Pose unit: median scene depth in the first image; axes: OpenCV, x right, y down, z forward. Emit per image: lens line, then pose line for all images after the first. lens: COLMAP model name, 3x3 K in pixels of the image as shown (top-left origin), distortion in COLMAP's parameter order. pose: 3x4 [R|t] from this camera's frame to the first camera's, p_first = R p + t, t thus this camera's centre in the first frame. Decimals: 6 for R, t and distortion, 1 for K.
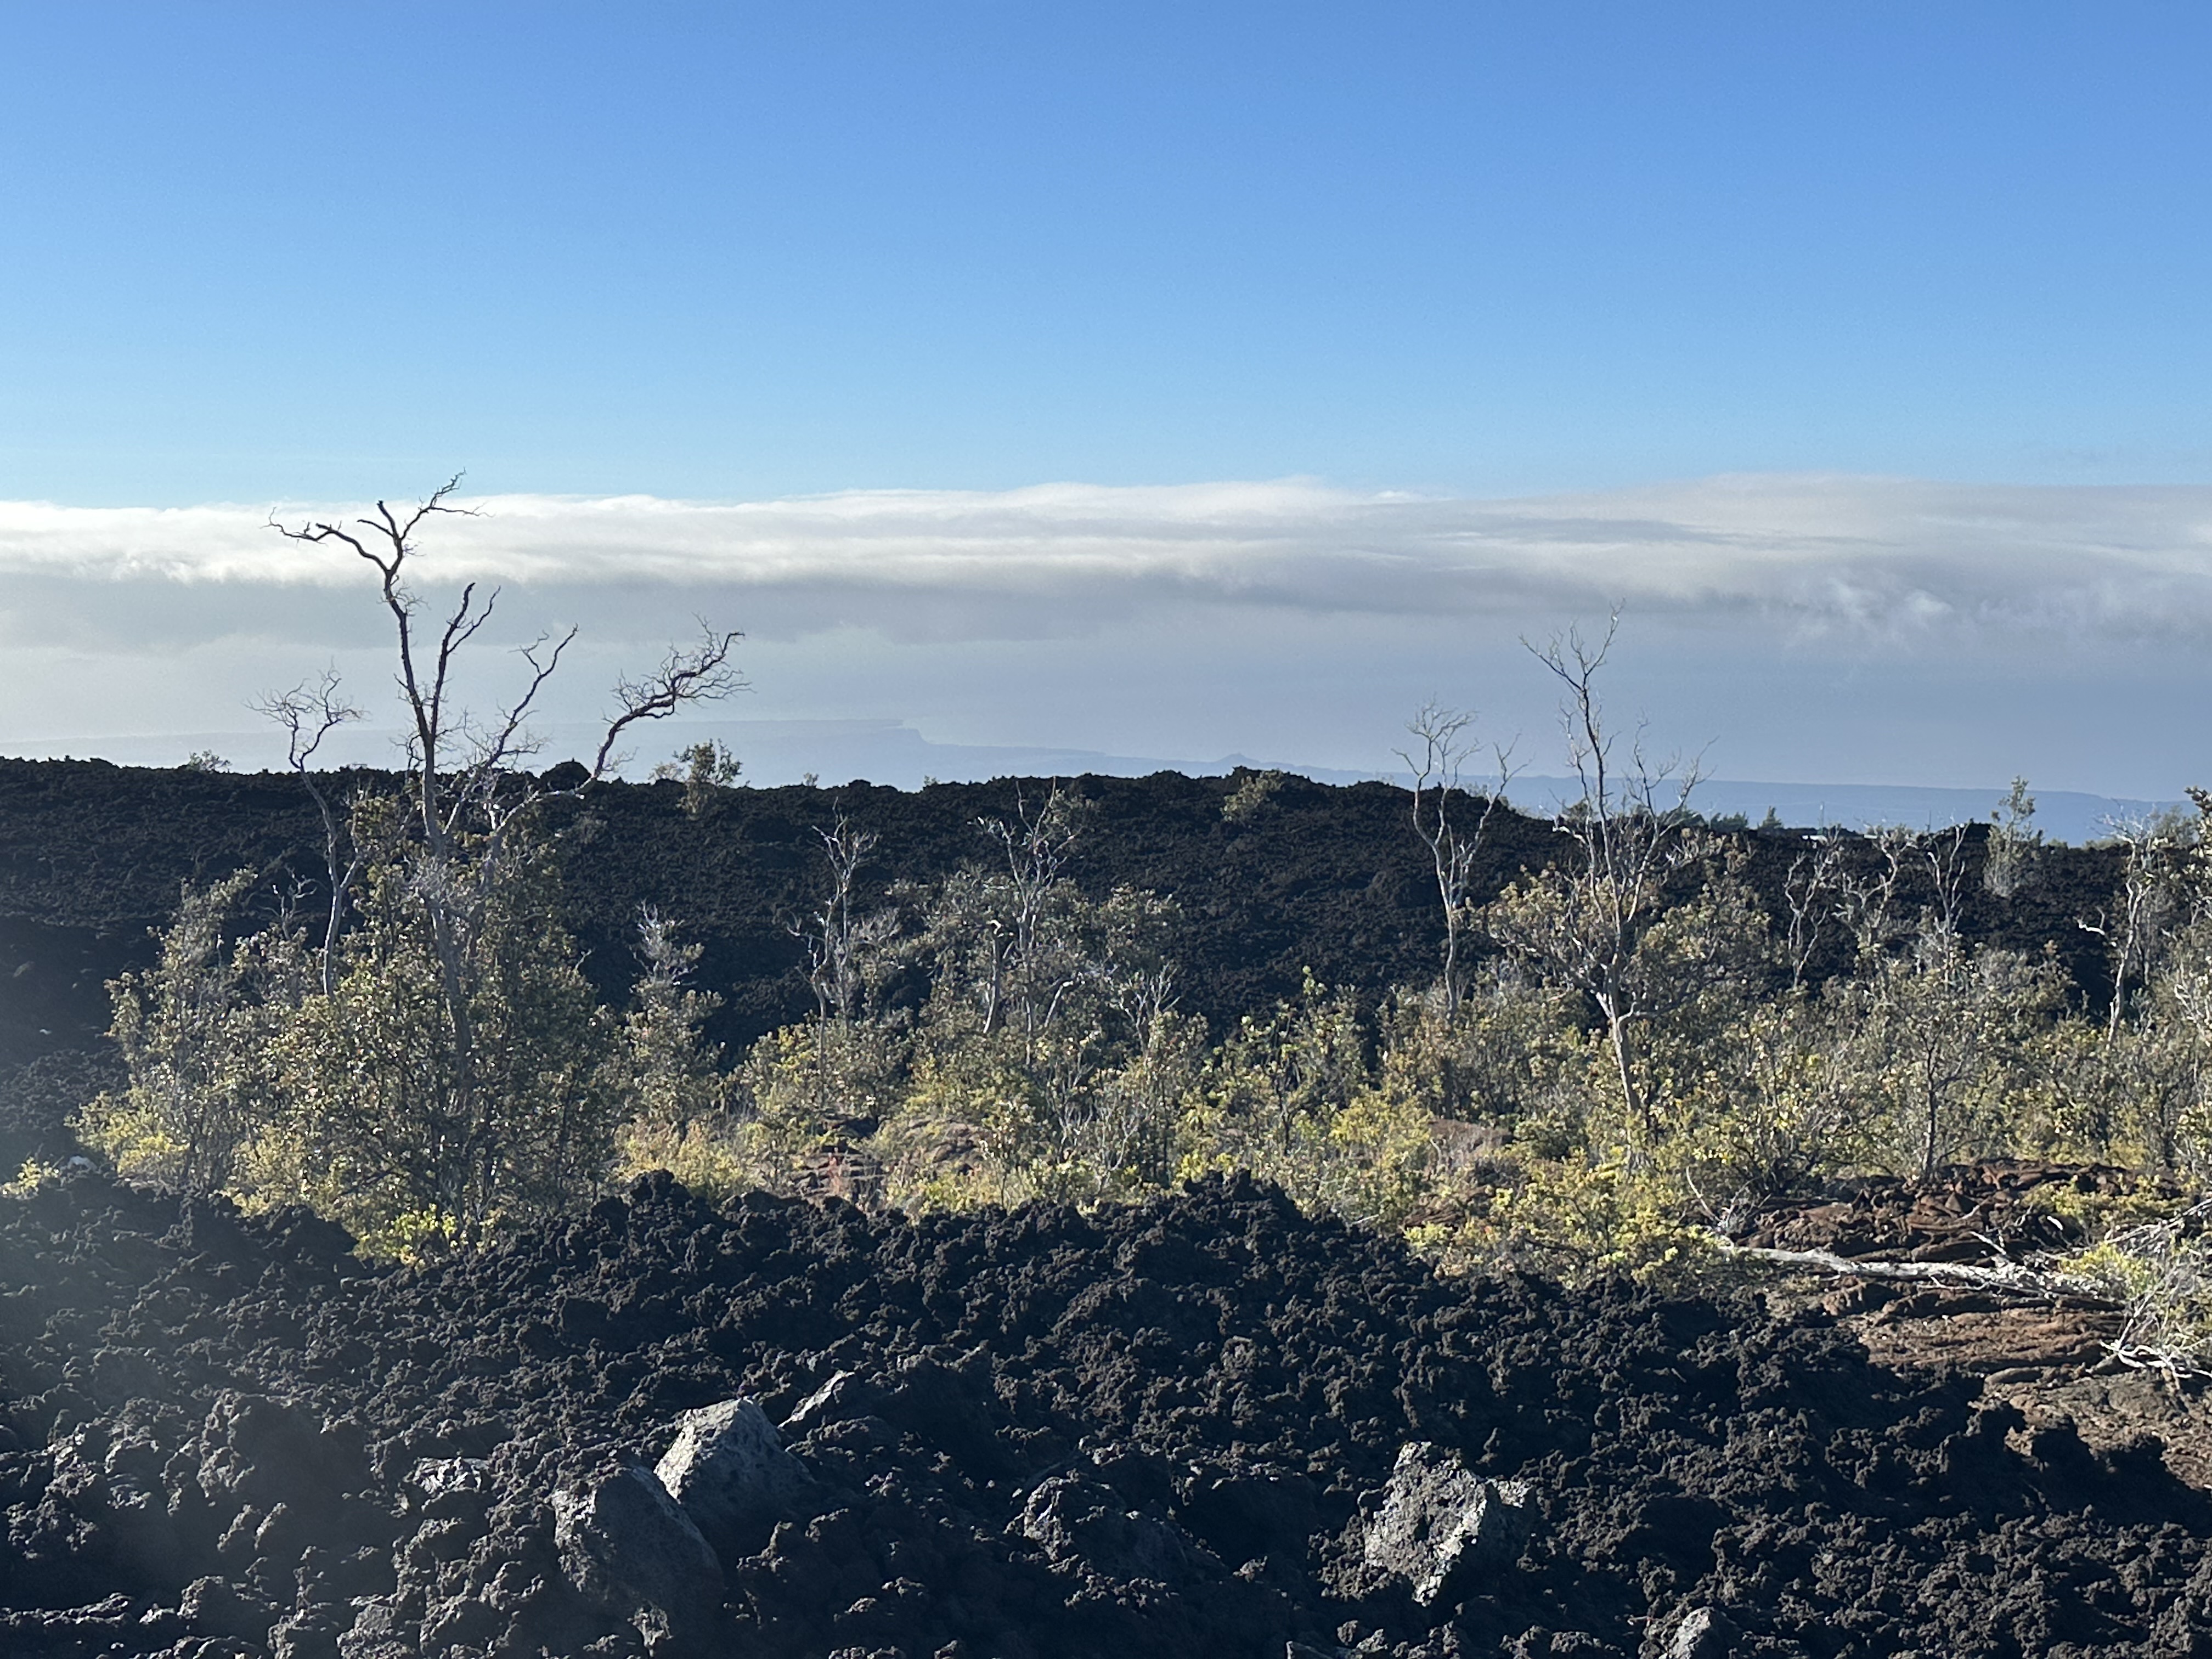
lens RADIAL K [[3080.2, 0, 1056.6], [0, 3080.2, 842.7], [0, 0, 1]] dist [0.134011, 0.000000]
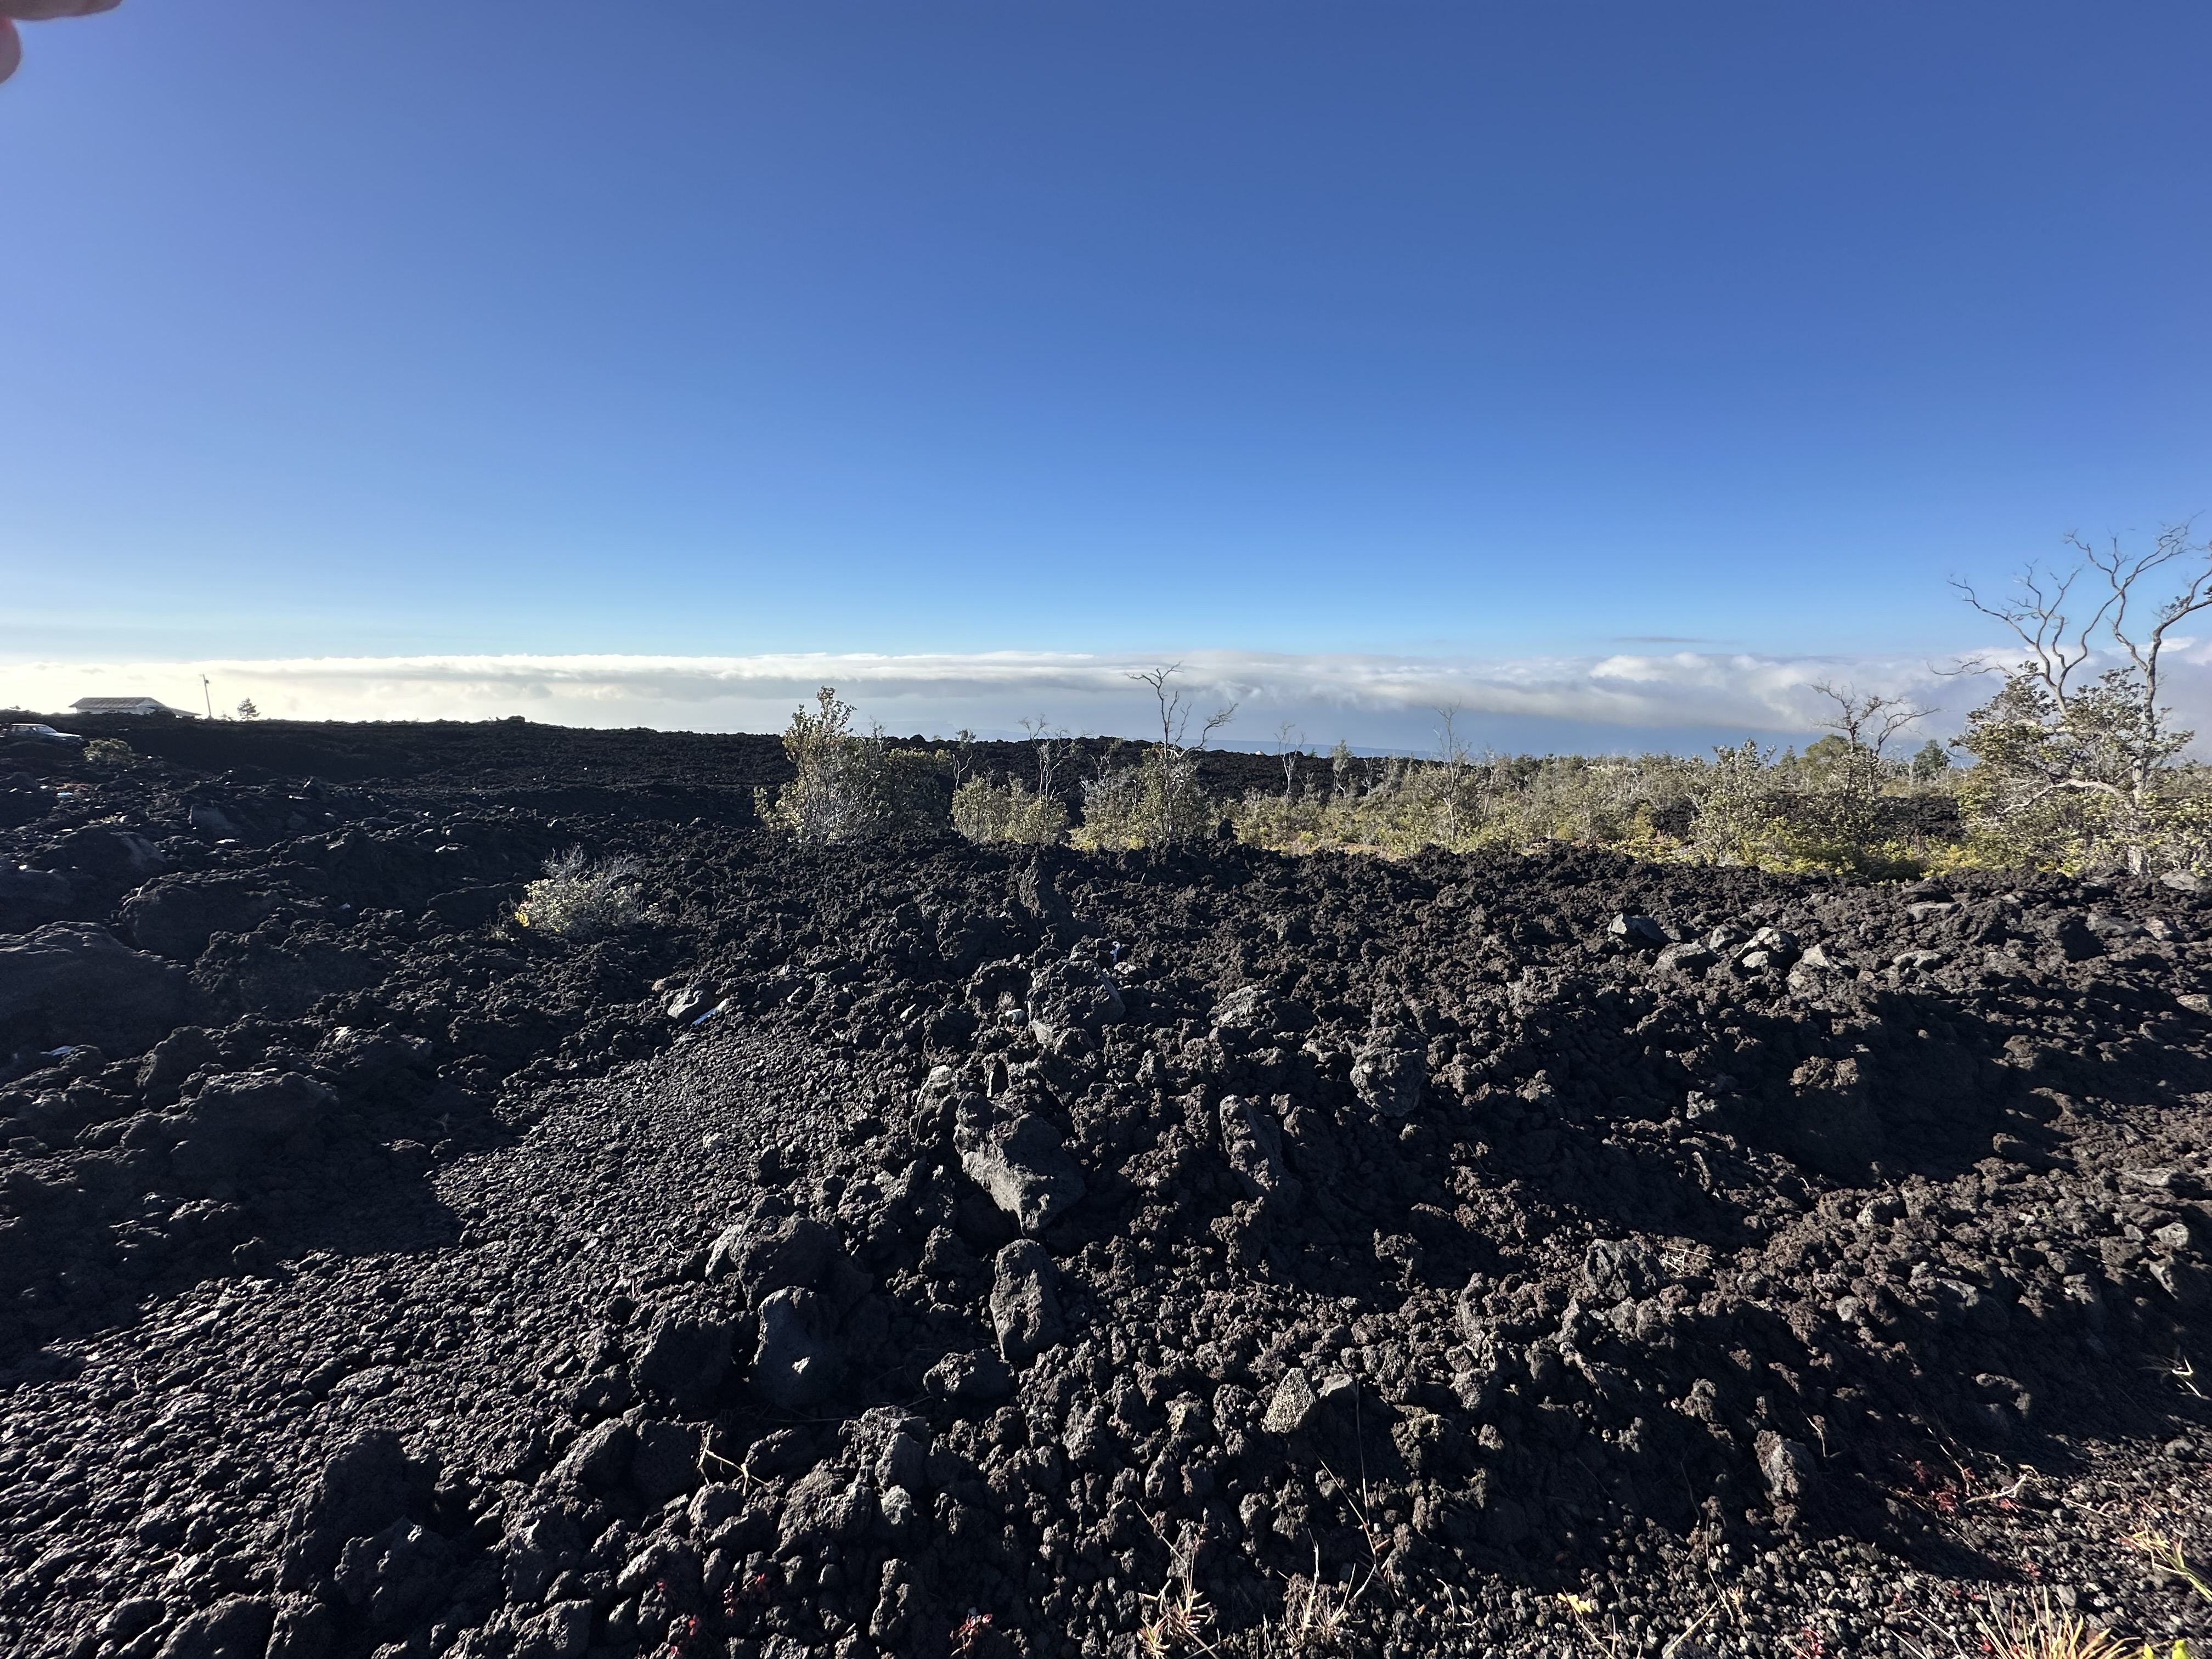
lens RADIAL K [[888.3, 0, 1116.7], [0, 888.3, 830.0], [0, 0, 1]] dist [0.001343, 0.000347]
pose [[0.990856, -0.015874, 0.133989, -0.422692], [0.004882, 0.996623, 0.081970, -0.004818], [-0.134838, -0.080567, 0.987587, -0.060919]]
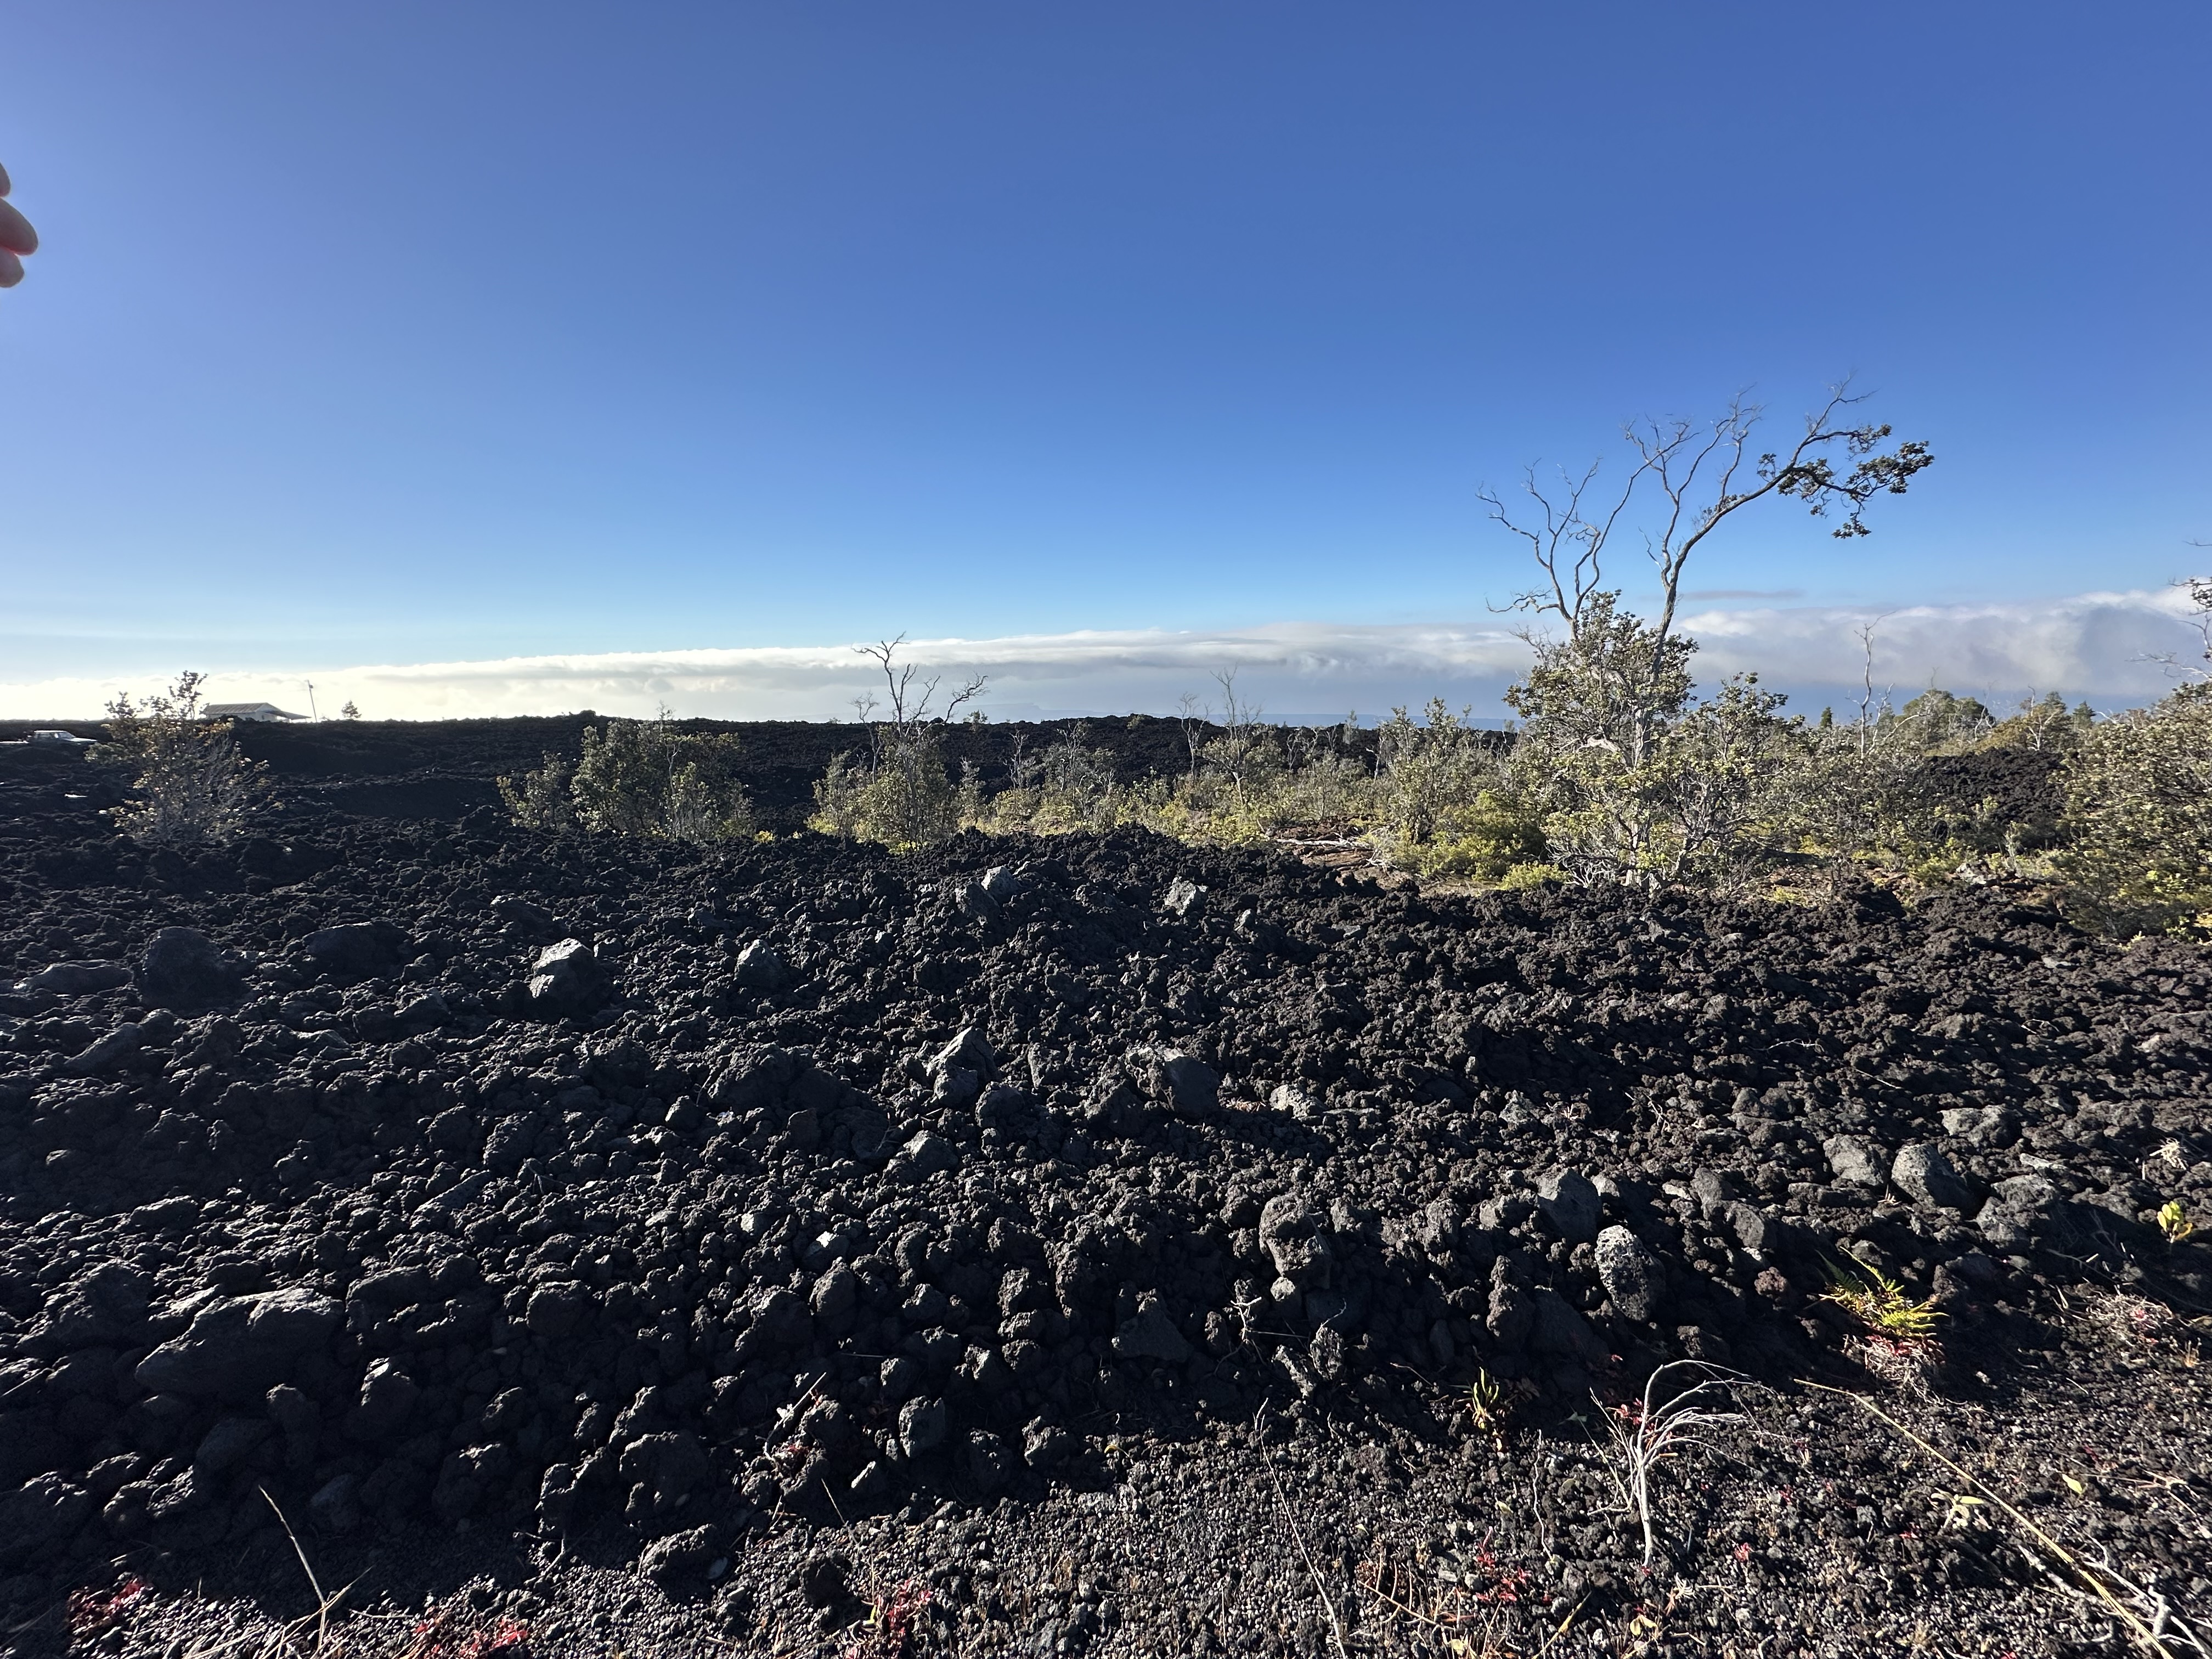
lens RADIAL K [[888.3, 0, 1101.3], [0, 888.3, 826.9], [0, 0, 1]] dist [0.001343, 0.000347]
pose [[0.999266, -0.032146, 0.020842, 0.000143], [0.029900, 0.994506, 0.100321, 0.004758], [-0.023952, -0.099624, 0.994737, -0.020284]]
